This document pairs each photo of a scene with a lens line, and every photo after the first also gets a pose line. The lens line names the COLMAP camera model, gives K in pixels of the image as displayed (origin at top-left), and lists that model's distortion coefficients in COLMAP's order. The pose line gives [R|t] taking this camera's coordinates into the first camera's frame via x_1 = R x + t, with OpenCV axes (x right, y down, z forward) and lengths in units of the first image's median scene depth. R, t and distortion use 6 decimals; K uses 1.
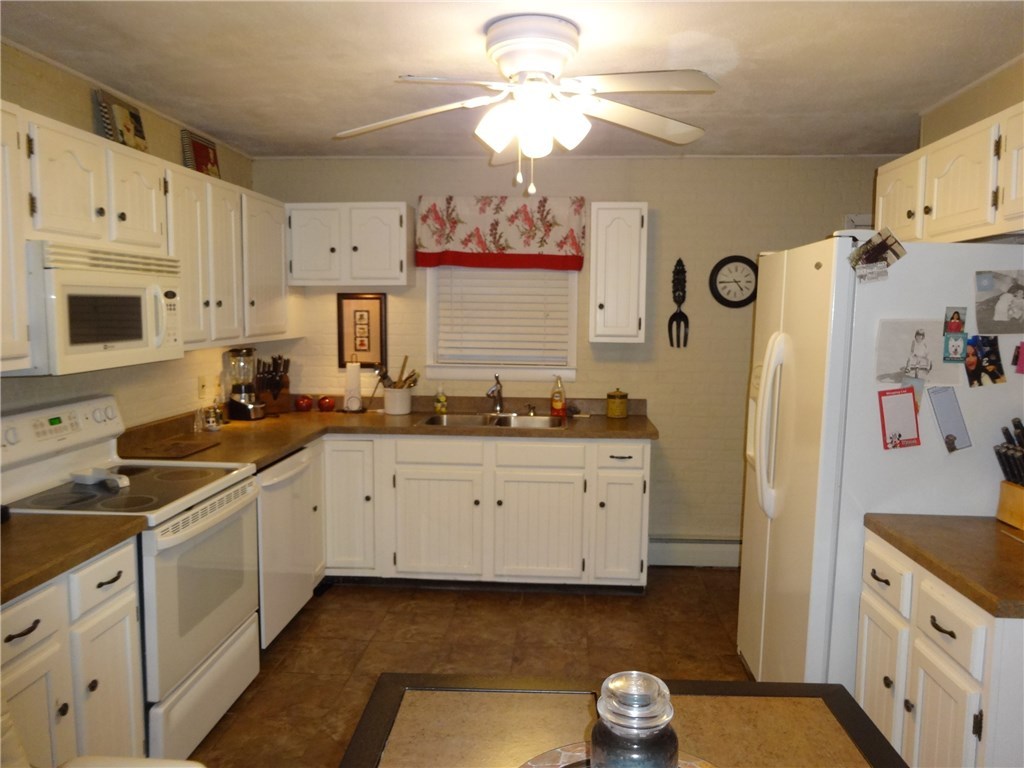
lens RADIAL K [[756.4, 0, 512.5], [0, 756.4, 385.1], [0, 0, 1]] dist [-0.010223, 0.013744]
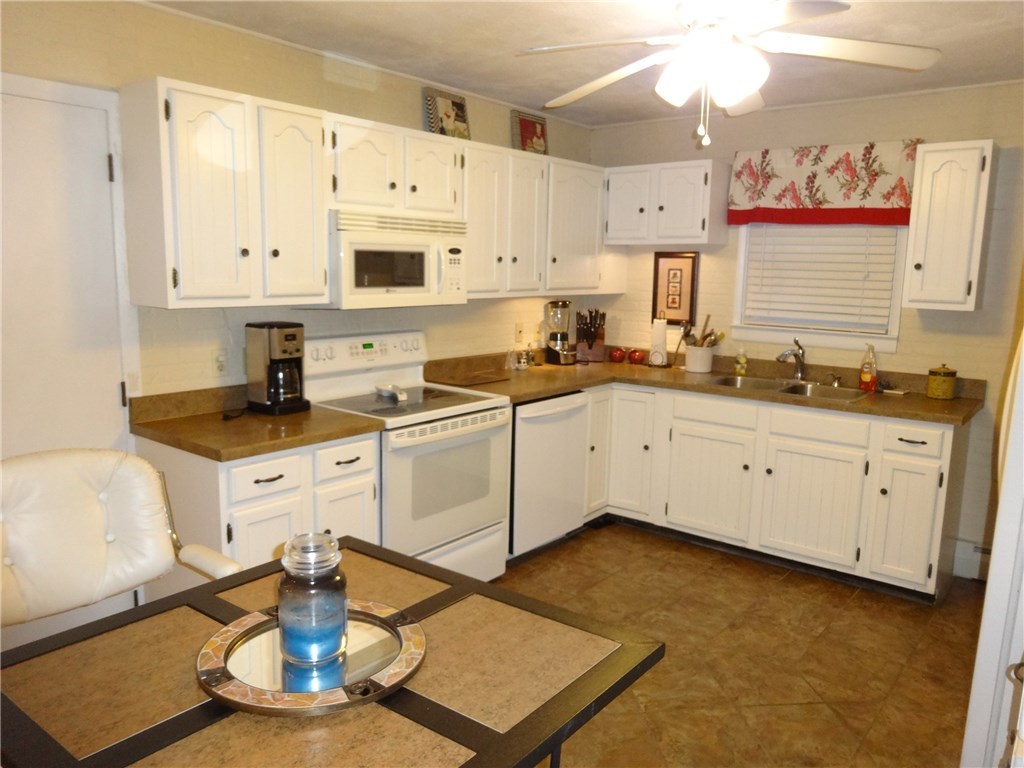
lens RADIAL K [[756.4, 0, 513.5], [0, 756.4, 385.7], [0, 0, 1]] dist [-0.010223, 0.013744]
pose [[0.821723, 0.098344, -0.561338, 0.244396], [-0.071290, 0.994999, 0.069961, 0.003674], [0.565411, -0.017470, 0.824625, 0.028227]]
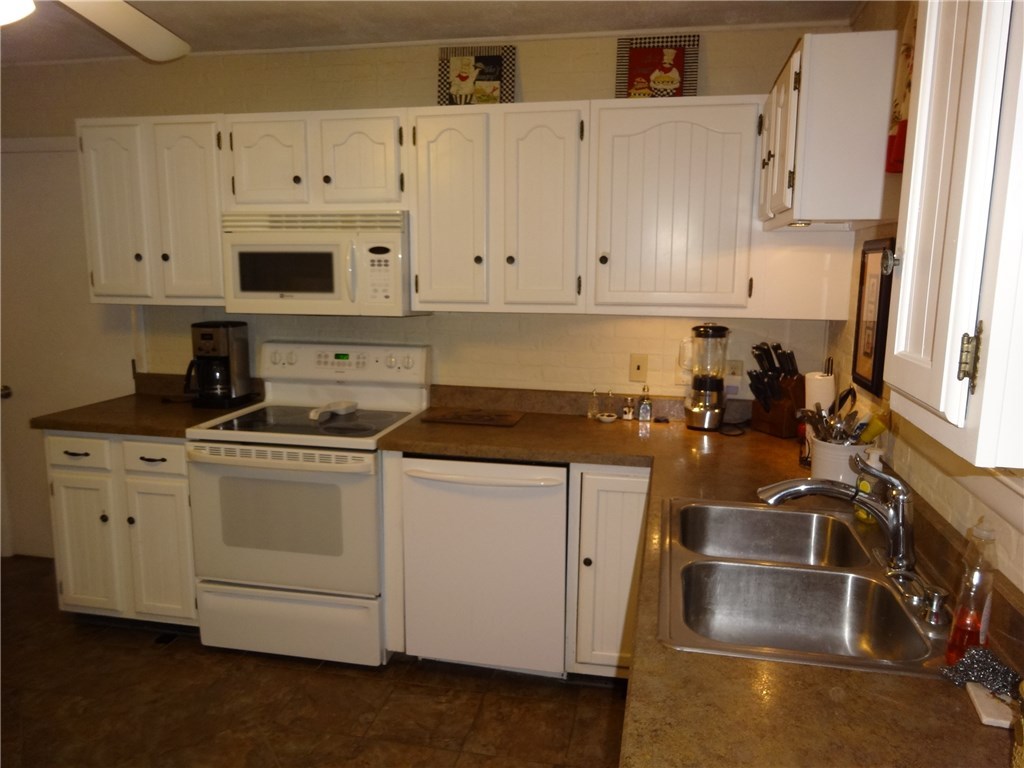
lens RADIAL K [[756.4, 0, 514.4], [0, 756.4, 385.1], [0, 0, 1]] dist [-0.010223, 0.013744]
pose [[-0.134245, 0.152966, -0.979071, 0.379007], [-0.111363, 0.979427, 0.168291, -0.097180], [0.984671, 0.131625, -0.114449, 0.957047]]
